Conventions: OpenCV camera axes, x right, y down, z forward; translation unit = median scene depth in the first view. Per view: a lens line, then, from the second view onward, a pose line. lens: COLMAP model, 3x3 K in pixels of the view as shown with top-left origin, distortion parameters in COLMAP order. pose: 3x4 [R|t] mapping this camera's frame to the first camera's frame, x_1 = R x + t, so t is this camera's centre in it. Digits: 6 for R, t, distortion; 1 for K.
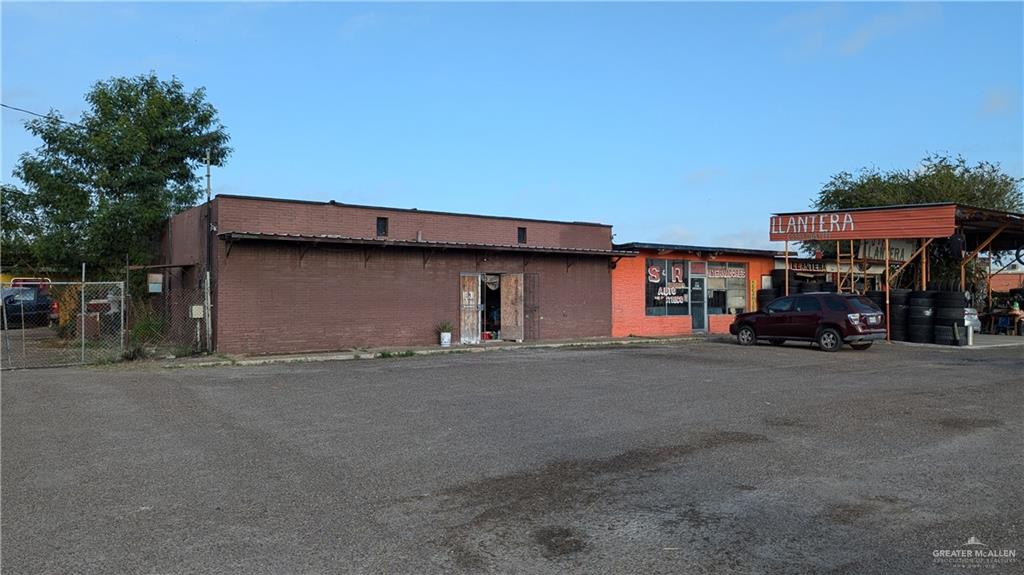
lens RADIAL K [[737.7, 0, 512.0], [0, 737.7, 281.8], [0, 0, 1]] dist [0.082860, -0.067040]
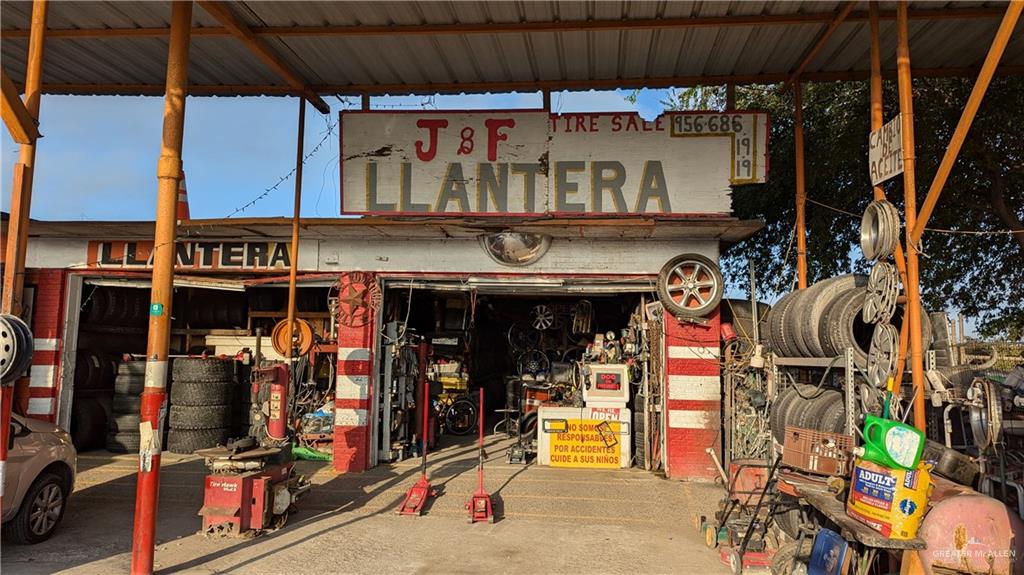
lens RADIAL K [[740.2, 0, 538.2], [0, 740.2, 262.3], [0, 0, 1]] dist [0.080280, -0.068710]
pose [[0.769473, -0.069246, -0.634914, 0.828782], [-0.001861, 0.993858, -0.110650, 0.018751], [0.638676, 0.086324, 0.764618, 1.026185]]
